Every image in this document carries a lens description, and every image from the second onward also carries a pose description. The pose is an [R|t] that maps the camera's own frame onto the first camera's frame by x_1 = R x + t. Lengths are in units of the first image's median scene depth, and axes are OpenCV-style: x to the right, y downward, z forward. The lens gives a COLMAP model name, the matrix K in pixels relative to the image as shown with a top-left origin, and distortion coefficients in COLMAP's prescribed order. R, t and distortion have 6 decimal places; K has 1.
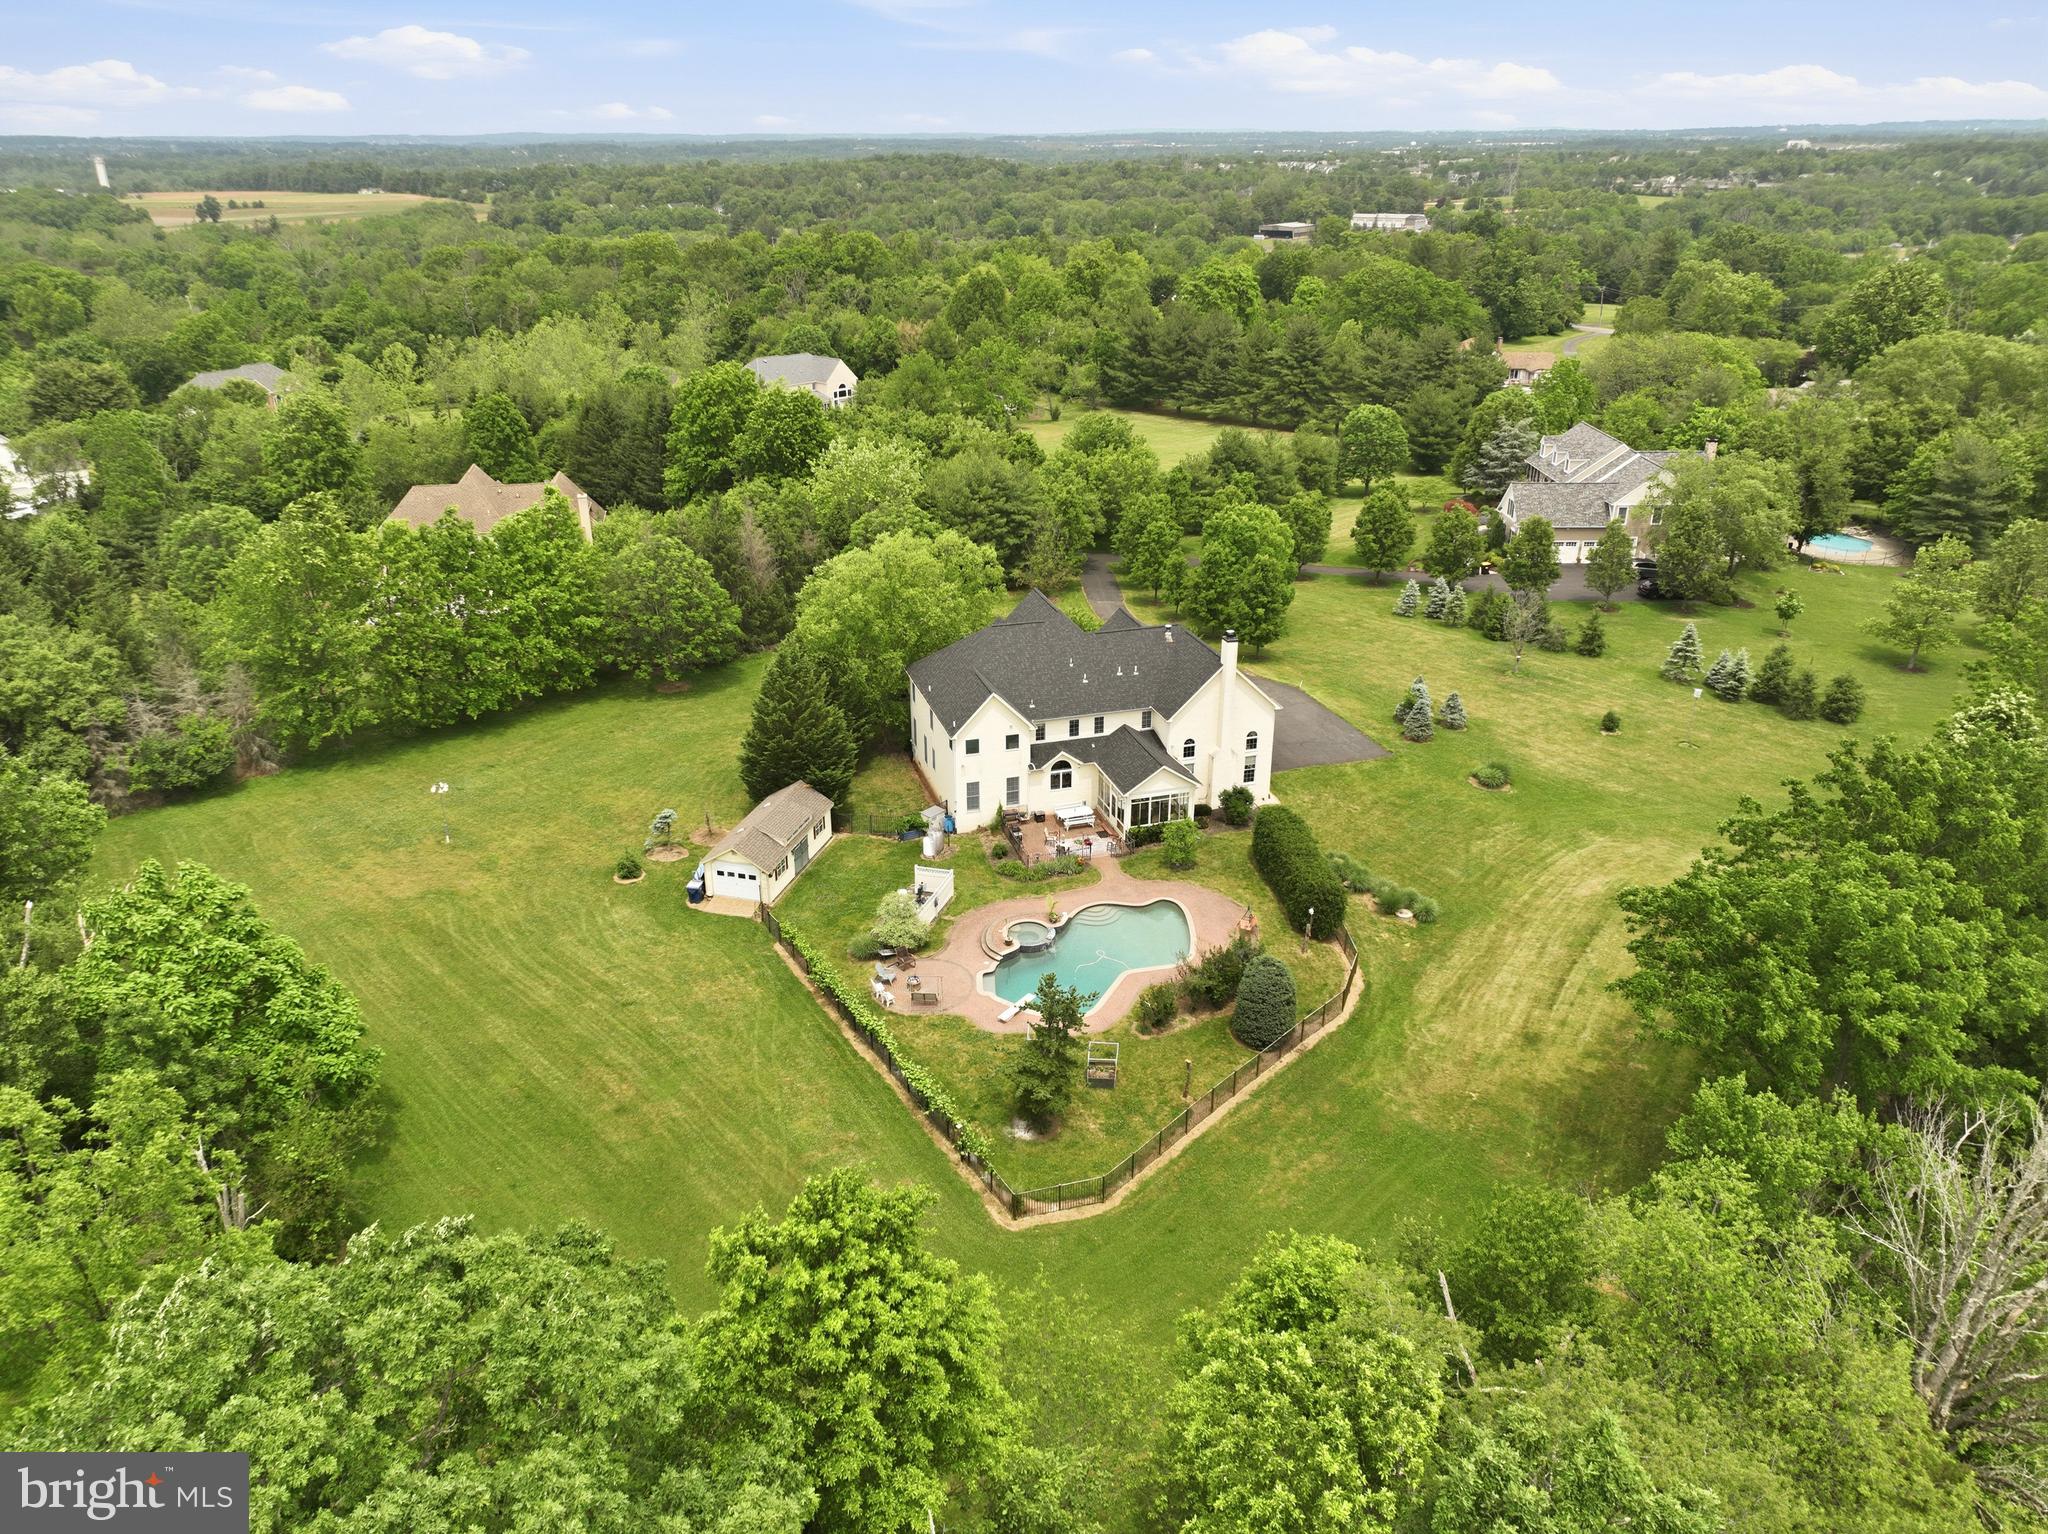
lens RADIAL K [[1440.8, 0, 1019.2], [0, 1440.8, 764.7], [0, 0, 1]] dist [-0.007015, 0.020409]
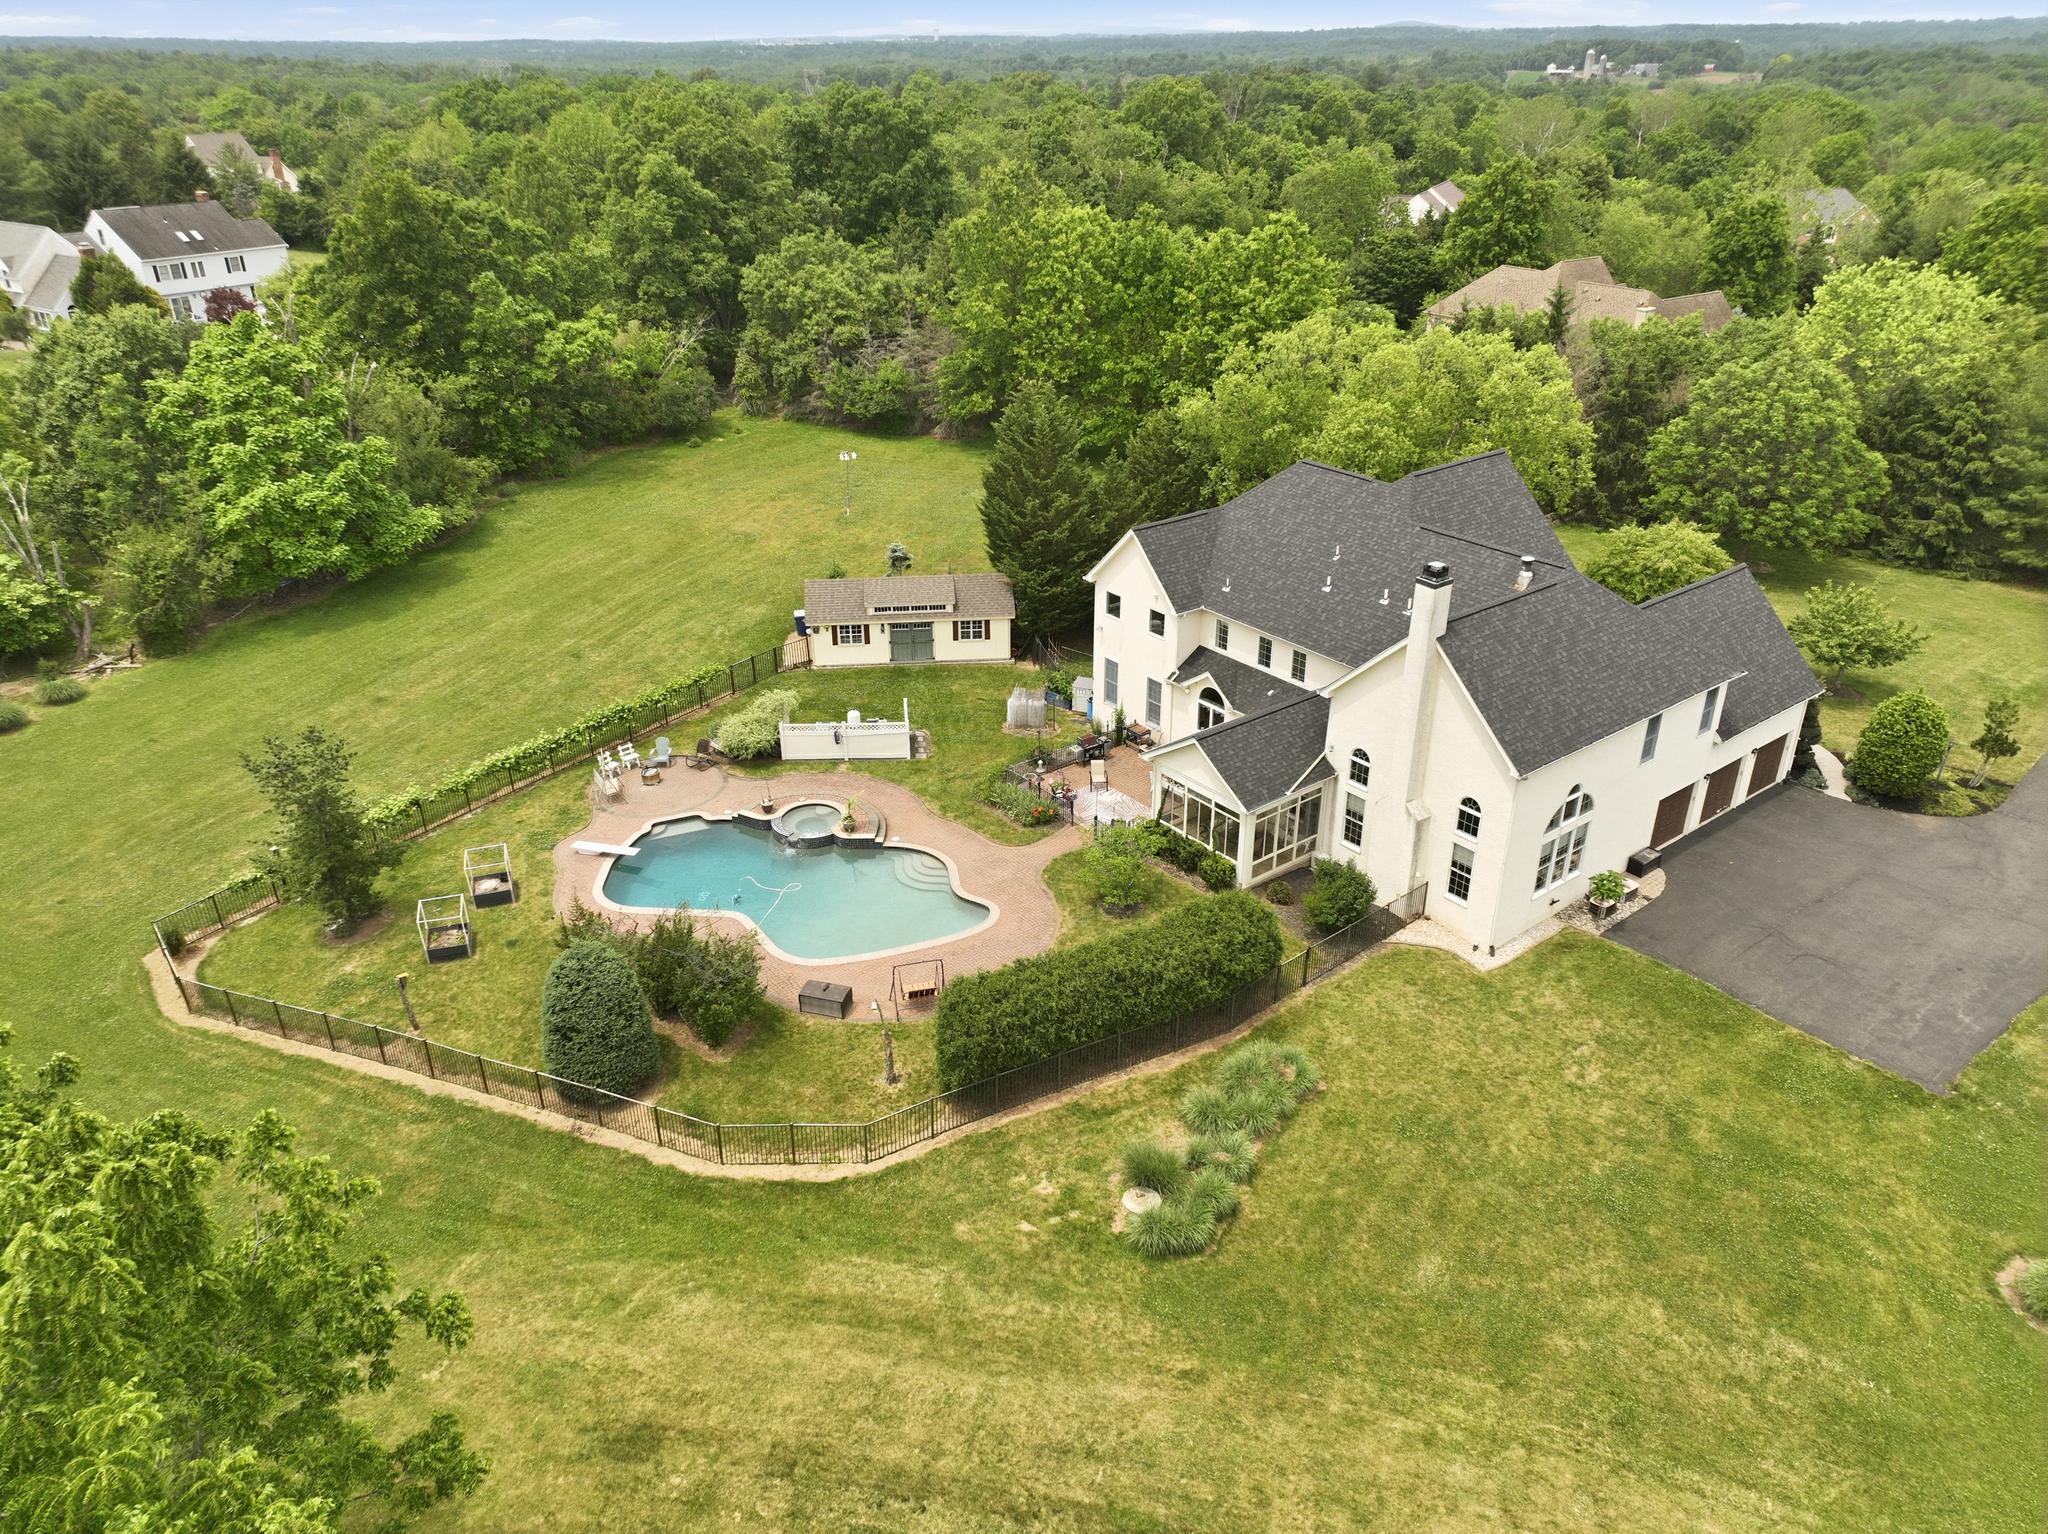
lens RADIAL K [[1440.8, 0, 1023.5], [0, 1440.8, 774.4], [0, 0, 1]] dist [-0.007015, 0.020409]
pose [[0.360177, 0.430516, -0.827604, 0.517345], [-0.365522, 0.881339, 0.299391, -0.123151], [0.858292, 0.194674, 0.474801, 0.661713]]
